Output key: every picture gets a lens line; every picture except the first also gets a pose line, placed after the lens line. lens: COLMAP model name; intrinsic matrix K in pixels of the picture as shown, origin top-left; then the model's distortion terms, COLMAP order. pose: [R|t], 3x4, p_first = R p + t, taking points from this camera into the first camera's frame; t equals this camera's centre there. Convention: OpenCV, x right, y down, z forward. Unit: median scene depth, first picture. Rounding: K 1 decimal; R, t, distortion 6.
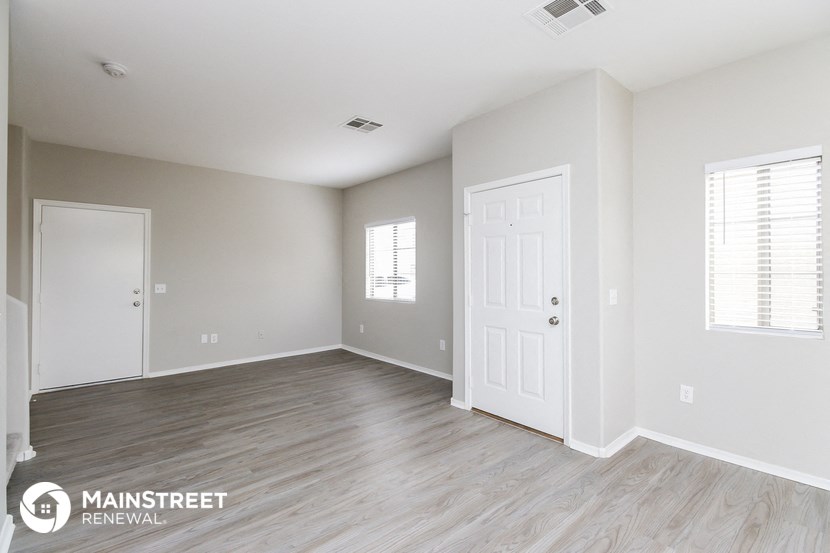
lens RADIAL K [[383.9, 0, 419.2], [0, 383.9, 272.6], [0, 0, 1]] dist [0.003482, -0.000660]
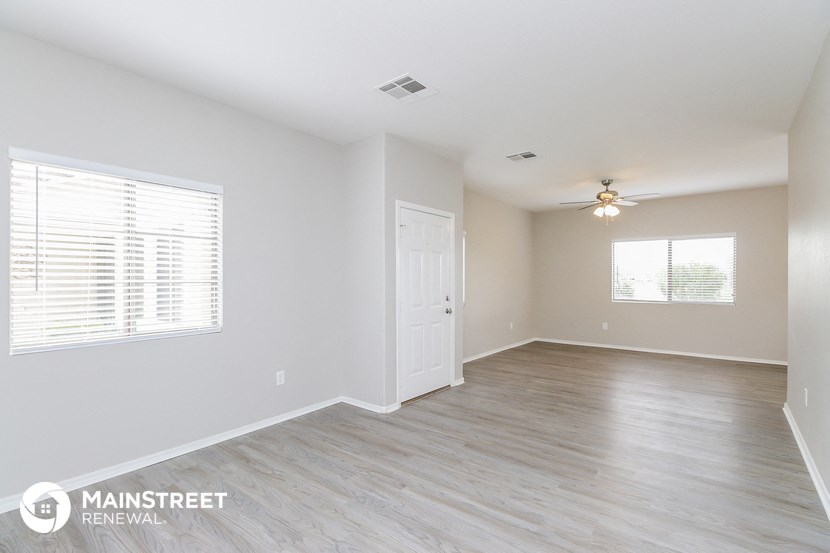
lens RADIAL K [[383.9, 0, 419.4], [0, 383.9, 281.9], [0, 0, 1]] dist [0.003482, -0.000660]
pose [[-0.181021, -0.005320, 0.983465, -1.083002], [-0.003471, 0.999983, 0.004770, 0.001049], [-0.983473, -0.002550, -0.181037, 1.316885]]
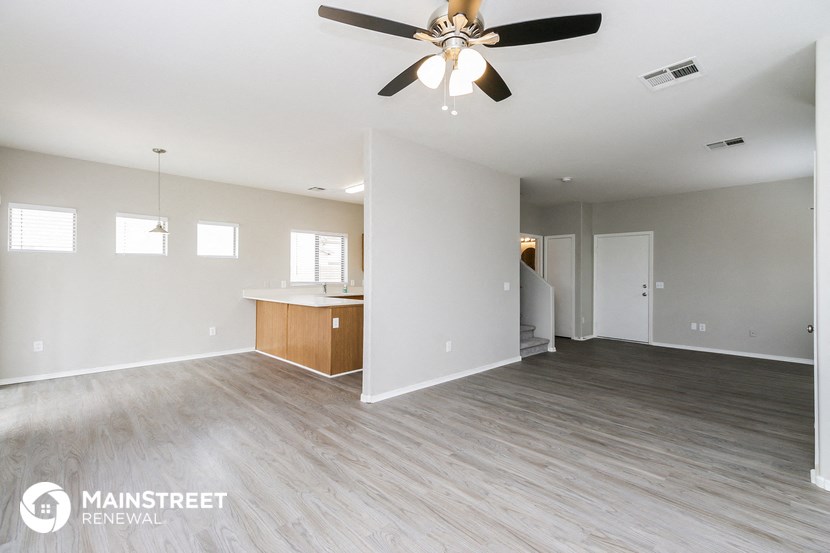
lens RADIAL K [[383.9, 0, 414.6], [0, 383.9, 272.9], [0, 0, 1]] dist [0.003482, -0.000660]
pose [[0.041820, -0.000124, -0.999125, 1.122117], [-0.005966, 0.999982, -0.000374, 0.002612], [0.999107, 0.005976, 0.041818, 0.039656]]
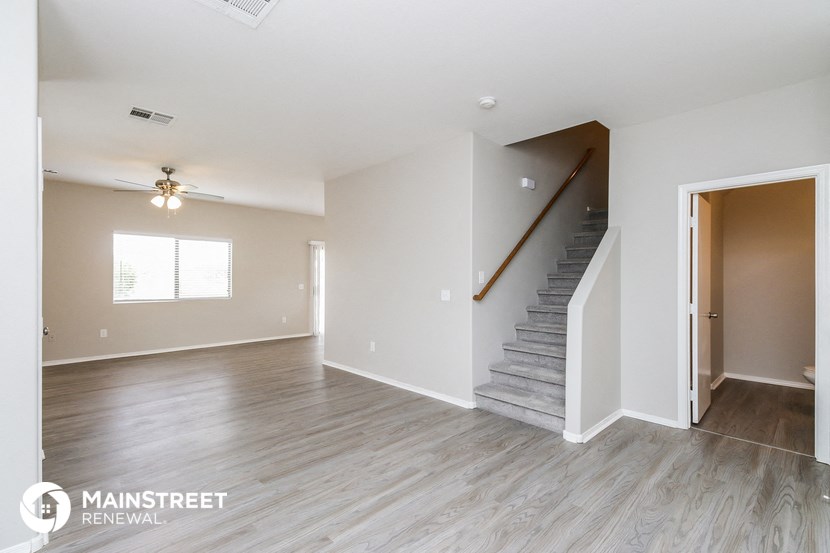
lens RADIAL K [[383.9, 0, 415.1], [0, 383.9, 274.5], [0, 0, 1]] dist [0.003482, -0.000660]
pose [[-0.998971, 0.001924, -0.045307, -0.439503], [0.002493, 0.999919, -0.012486, 0.007443], [0.045279, -0.012586, -0.998895, 1.816092]]
